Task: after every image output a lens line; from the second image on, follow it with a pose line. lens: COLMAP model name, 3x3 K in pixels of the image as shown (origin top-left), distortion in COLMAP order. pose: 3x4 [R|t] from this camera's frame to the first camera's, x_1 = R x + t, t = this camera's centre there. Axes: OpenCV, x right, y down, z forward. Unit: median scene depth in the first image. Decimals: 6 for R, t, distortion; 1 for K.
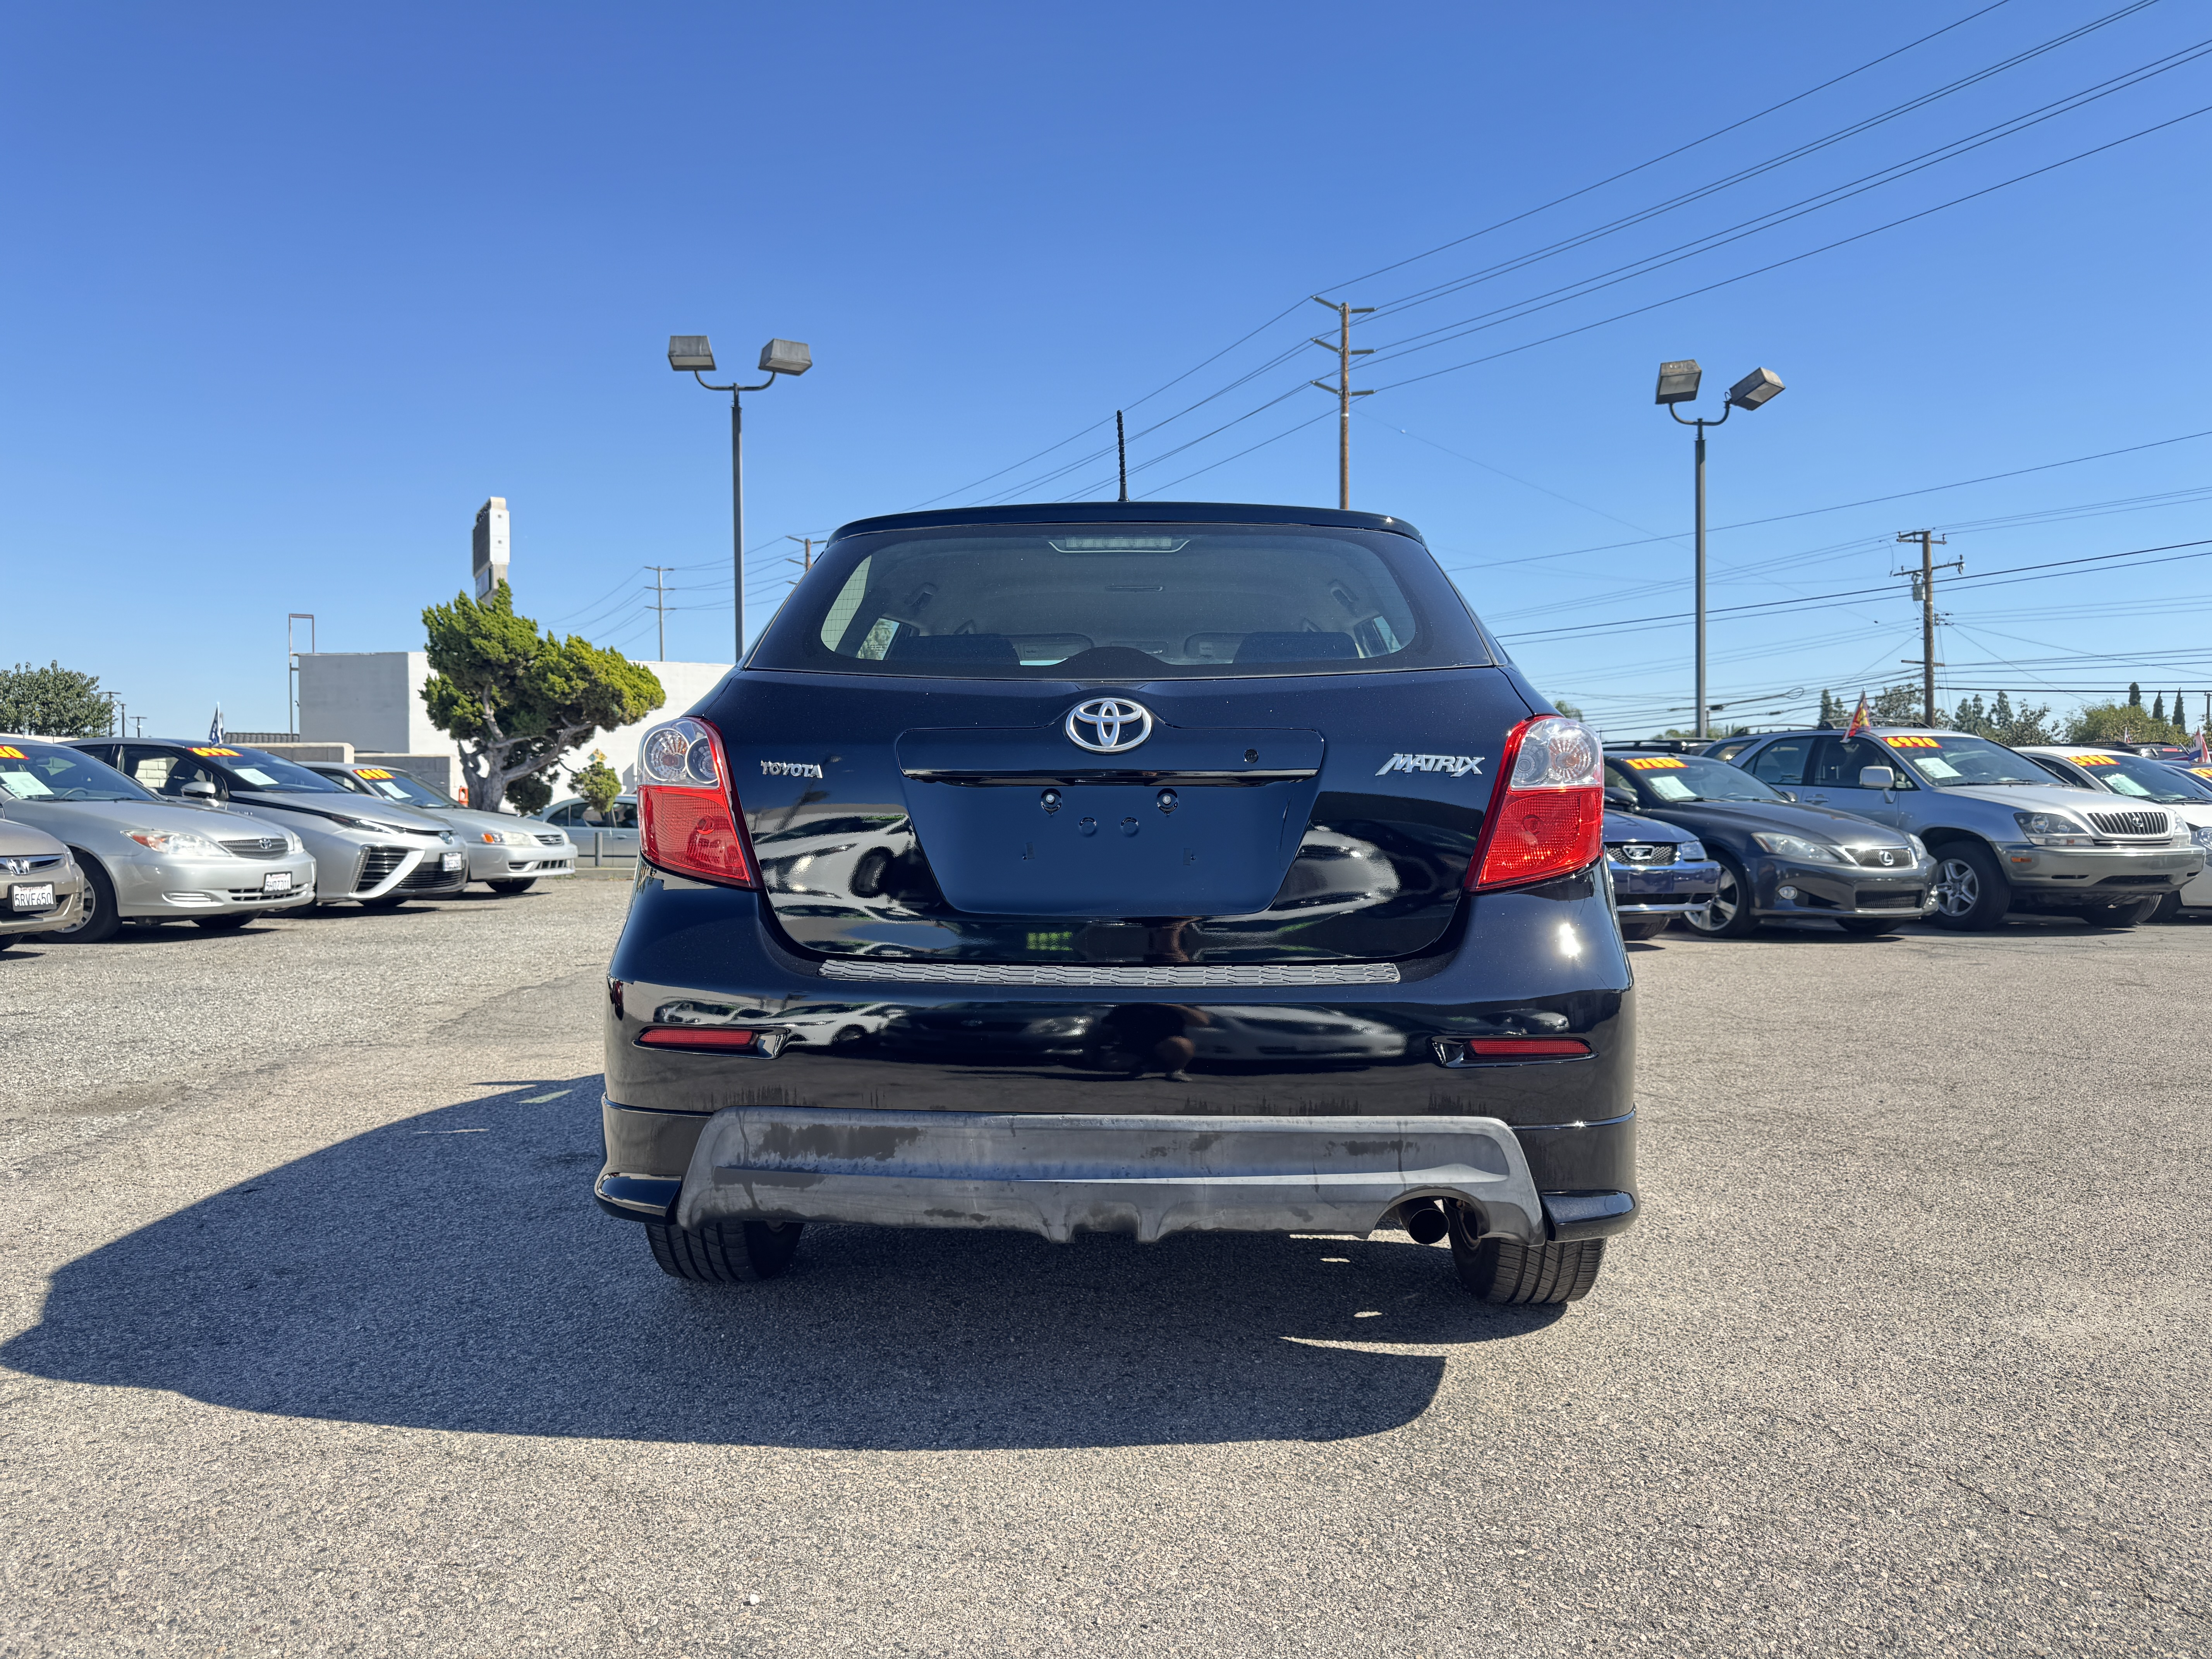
lens RADIAL K [[1544.2, 0, 1102.8], [0, 1544.2, 825.9], [0, 0, 1]] dist [0.076212, -0.110417]
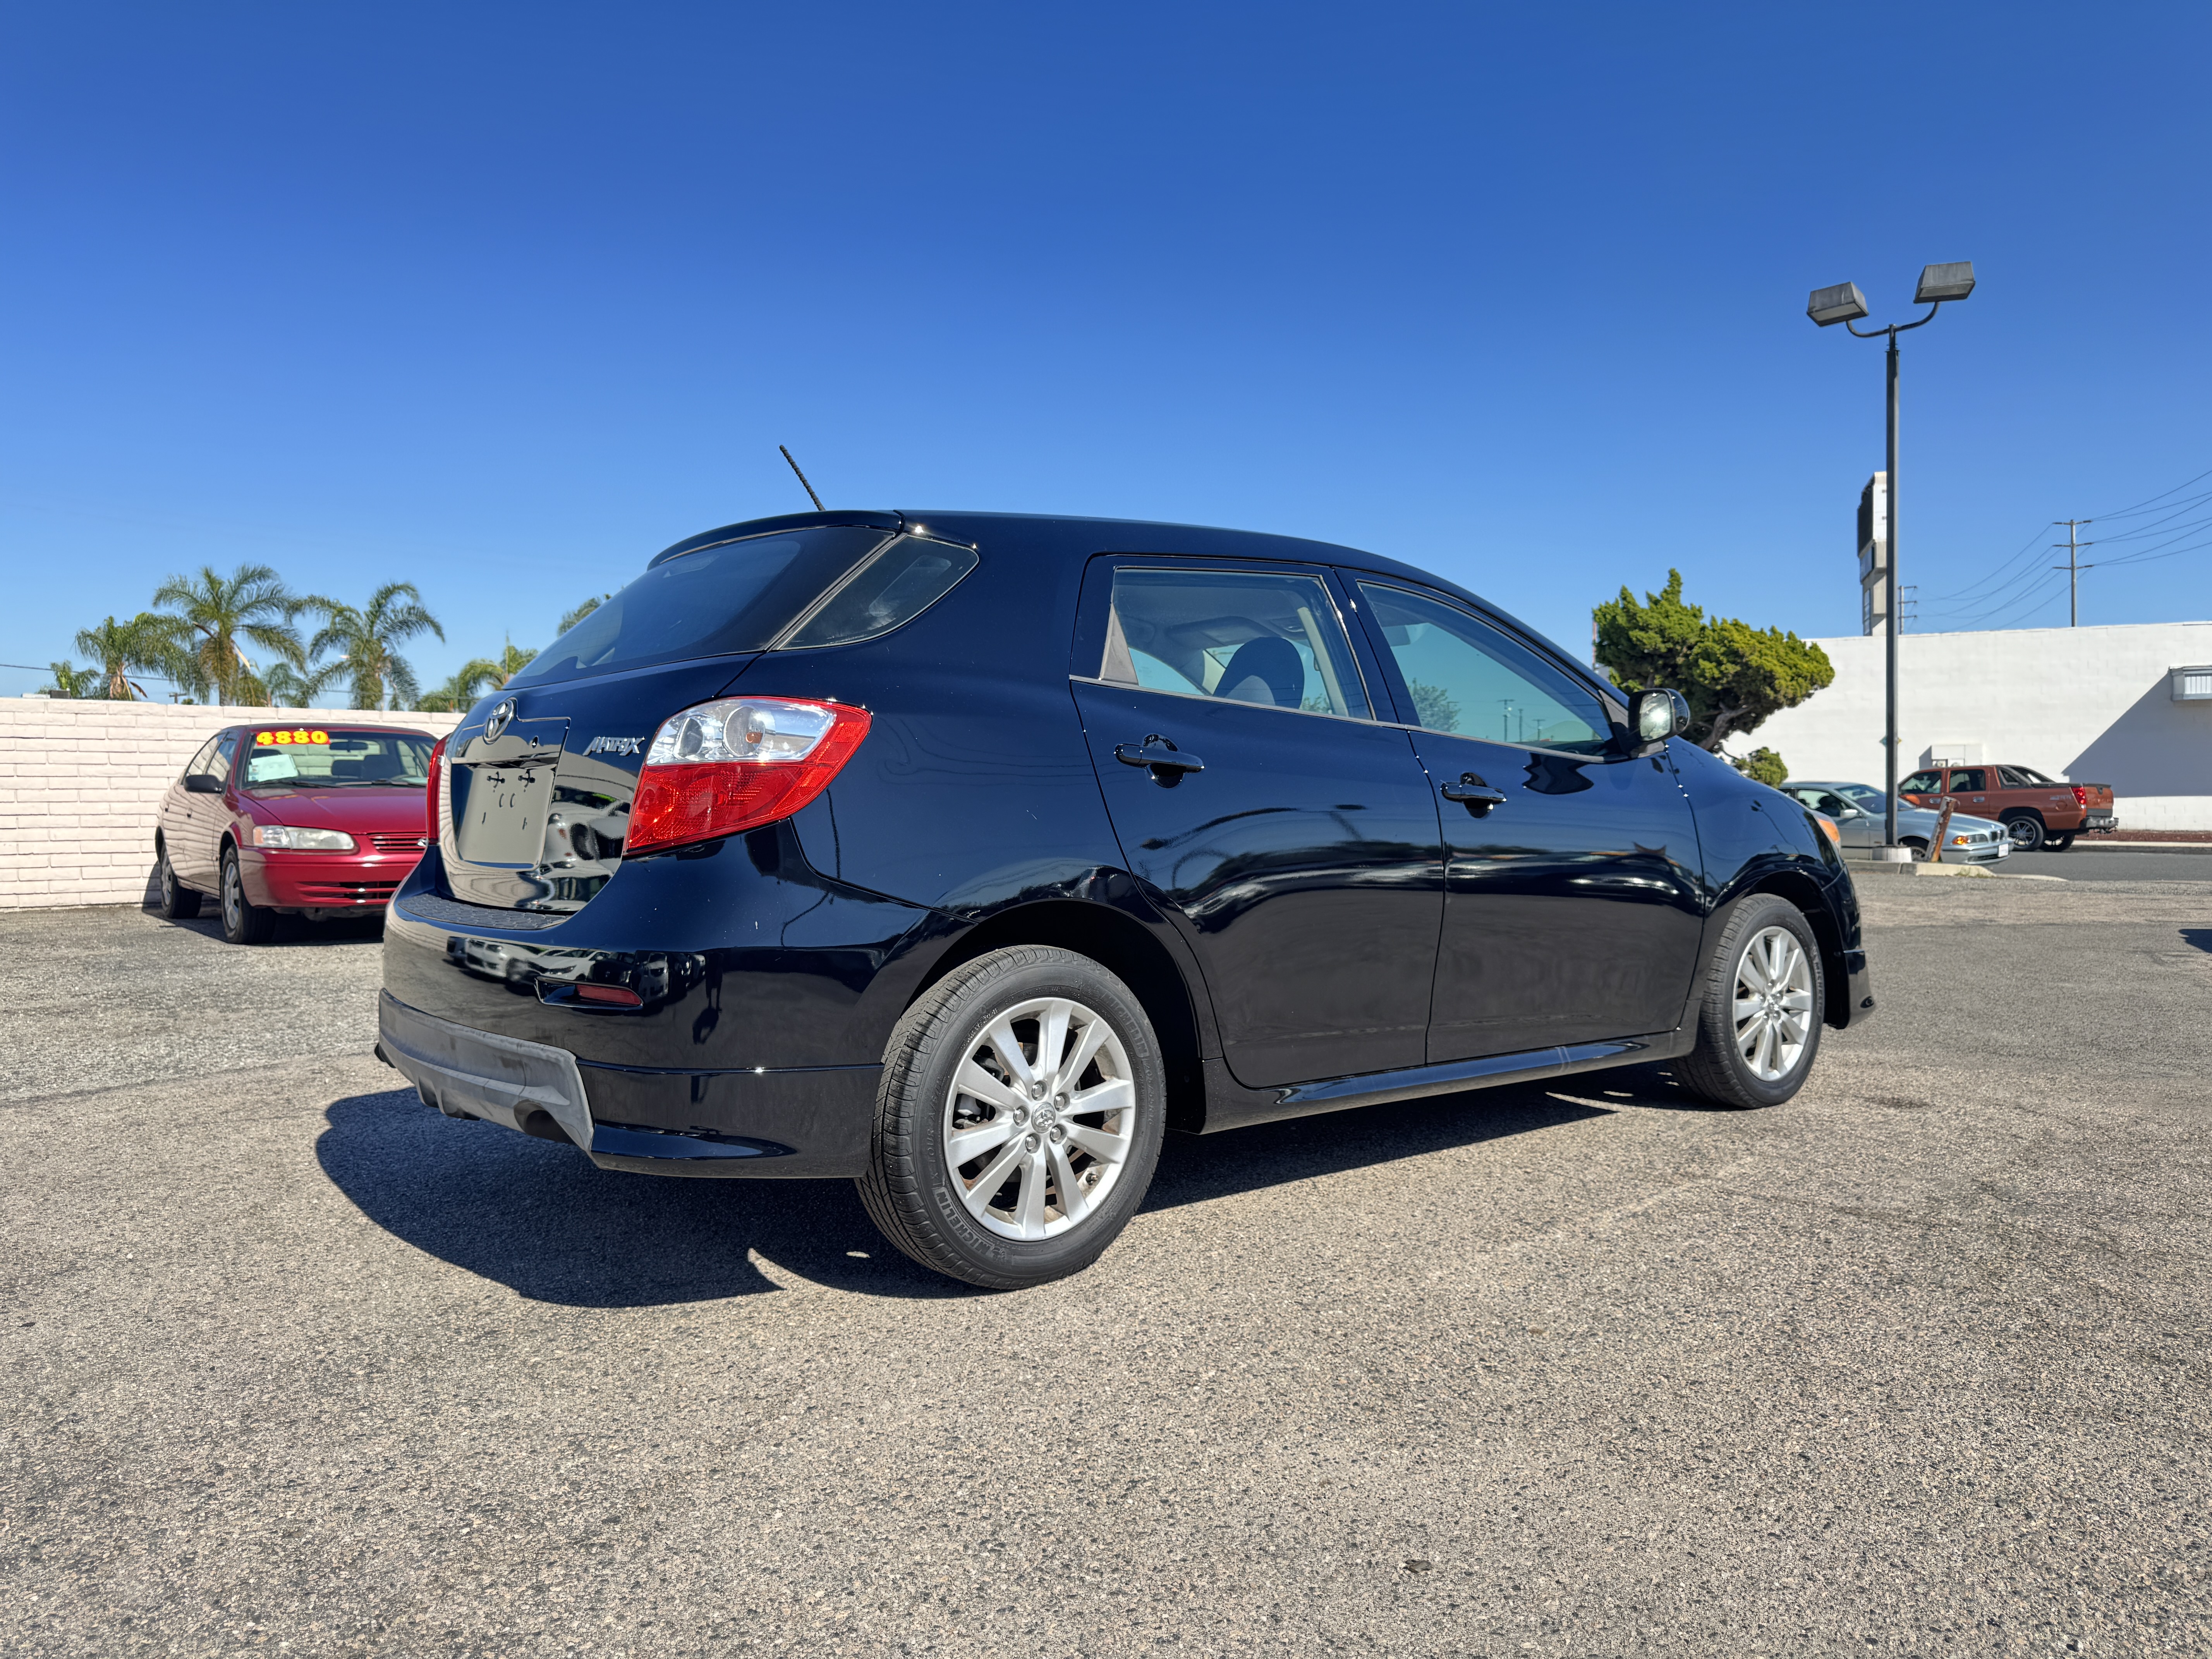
lens RADIAL K [[1571.2, 0, 1142.6], [0, 1571.2, 826.4], [0, 0, 1]] dist [0.036420, -0.044962]
pose [[0.673737, 0.009243, -0.738913, 0.277754], [-0.003793, 0.999952, 0.009050, 0.001733], [0.738961, -0.003295, 0.673740, 0.103501]]
